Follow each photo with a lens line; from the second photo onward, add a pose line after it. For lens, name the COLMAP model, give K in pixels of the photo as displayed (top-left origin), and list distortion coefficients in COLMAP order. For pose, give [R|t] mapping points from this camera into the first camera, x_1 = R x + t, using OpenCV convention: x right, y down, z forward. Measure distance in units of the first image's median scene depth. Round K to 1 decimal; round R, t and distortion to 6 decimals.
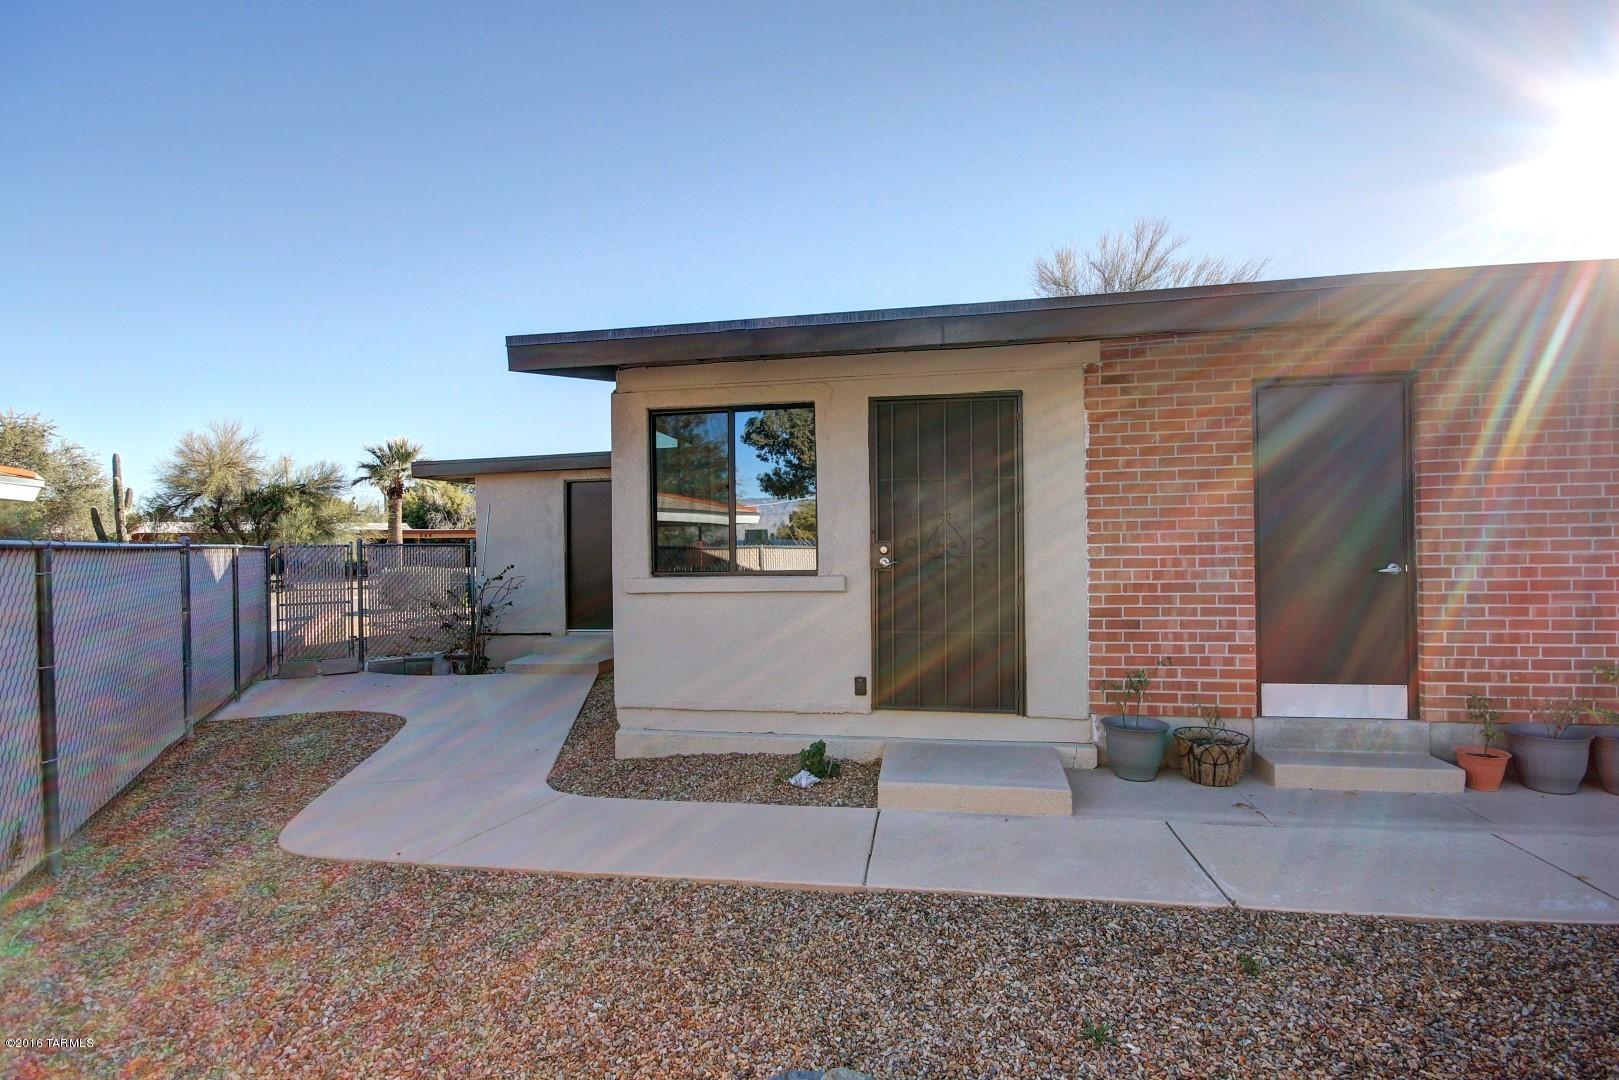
lens RADIAL K [[763.1, 0, 809.5], [0, 763.1, 540.0], [0, 0, 1]] dist [-0.000541, -0.001509]
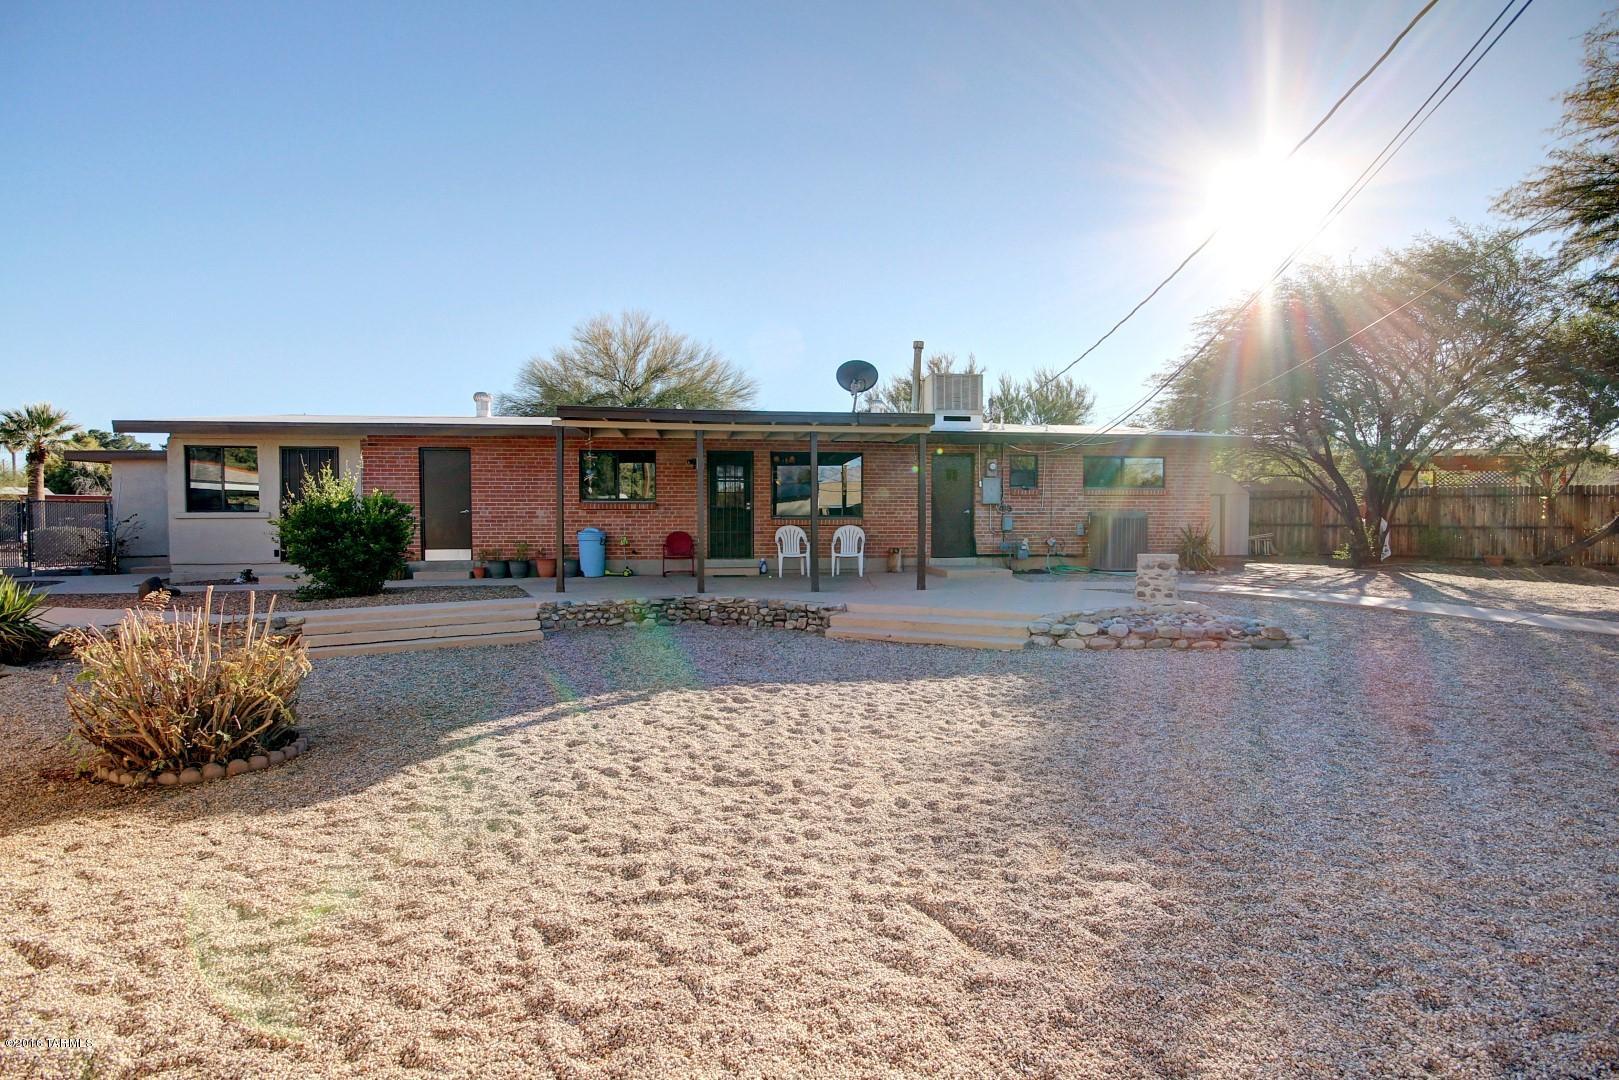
lens RADIAL K [[763.1, 0, 809.5], [0, 763.1, 540.0], [0, 0, 1]] dist [-0.000541, -0.001509]
pose [[0.954482, 0.004612, 0.298231, 0.151446], [-0.013469, 0.999527, 0.027652, 0.006392], [-0.297963, -0.030410, 0.954093, -0.303813]]
